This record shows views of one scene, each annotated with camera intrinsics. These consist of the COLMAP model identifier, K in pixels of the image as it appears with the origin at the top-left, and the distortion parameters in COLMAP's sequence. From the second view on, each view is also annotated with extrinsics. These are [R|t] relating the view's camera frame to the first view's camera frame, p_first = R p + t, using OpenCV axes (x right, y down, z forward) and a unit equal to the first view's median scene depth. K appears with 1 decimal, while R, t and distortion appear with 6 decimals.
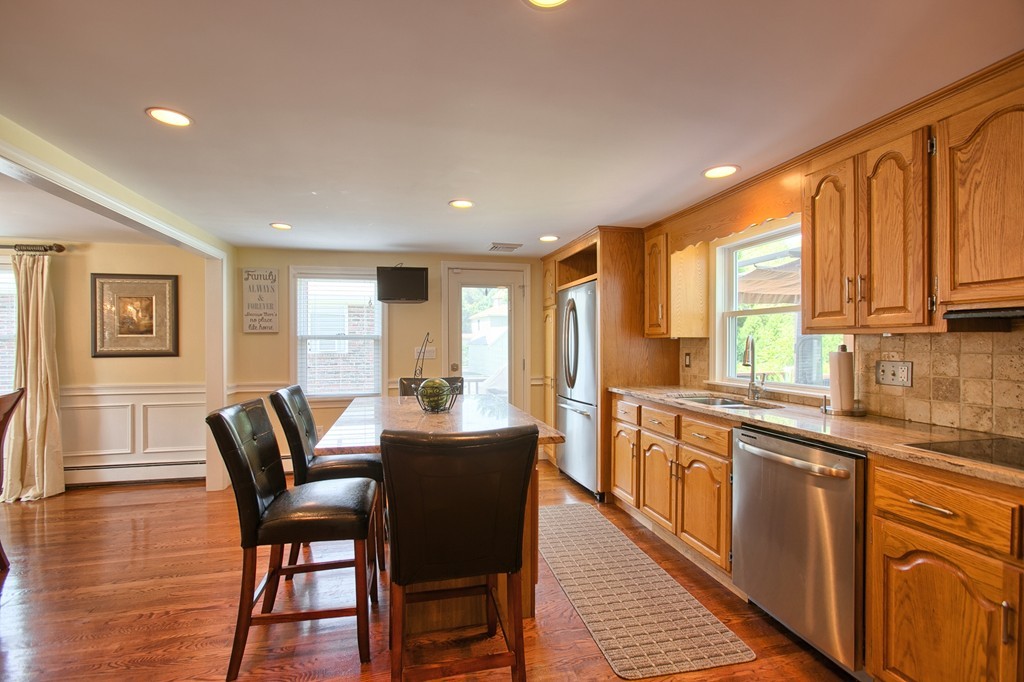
lens RADIAL K [[459.4, 0, 509.5], [0, 459.4, 343.6], [0, 0, 1]] dist [-0.003200, -0.000027]
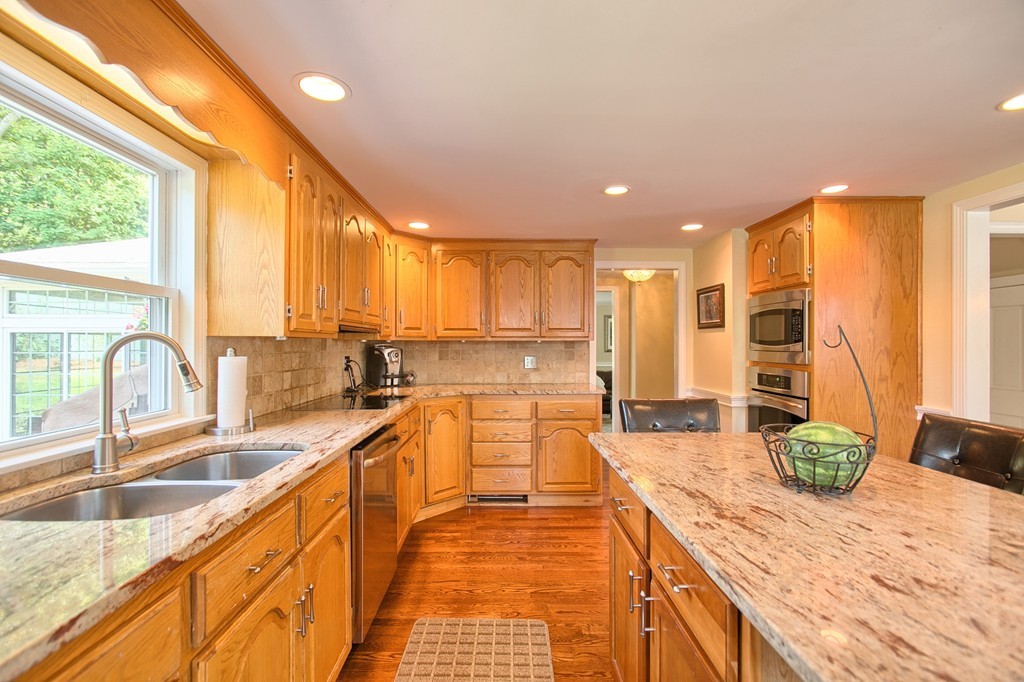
lens RADIAL K [[459.4, 0, 509.5], [0, 459.4, 343.6], [0, 0, 1]] dist [-0.003200, -0.000027]
pose [[-0.978404, -0.001160, 0.206696, 0.040600], [-0.000777, 0.999998, 0.001932, -0.005124], [-0.206698, 0.001730, -0.978403, 1.046051]]
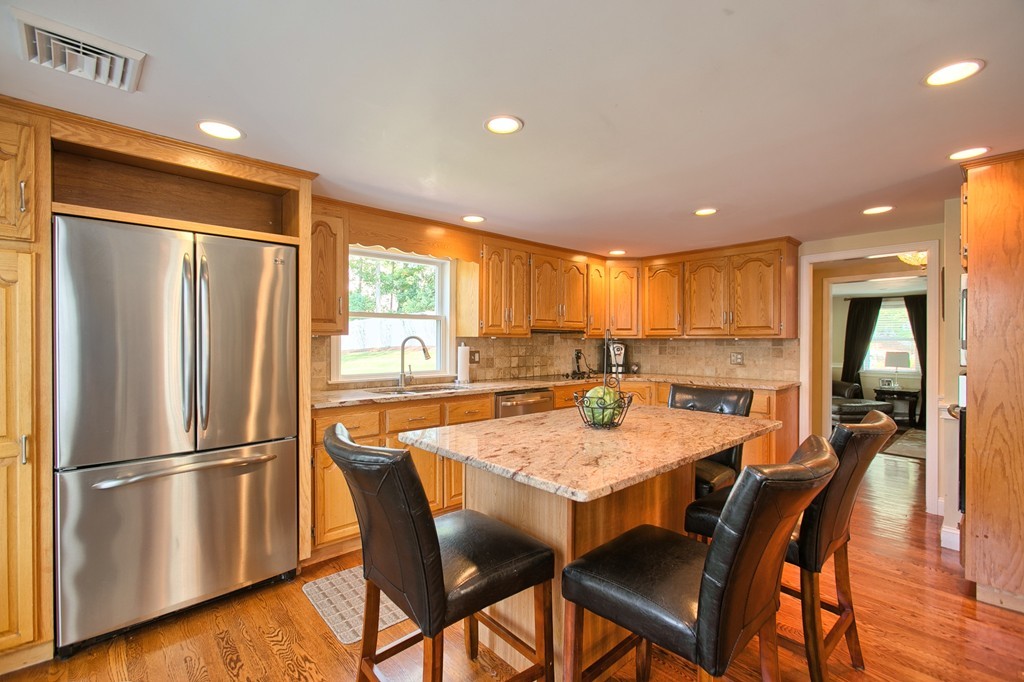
lens RADIAL K [[459.4, 0, 509.5], [0, 459.4, 343.6], [0, 0, 1]] dist [-0.003200, -0.000027]
pose [[-0.495916, -0.006887, 0.868343, -0.529129], [-0.001015, 0.999972, 0.007352, -0.004421], [-0.868370, 0.002765, -0.495909, 1.047132]]
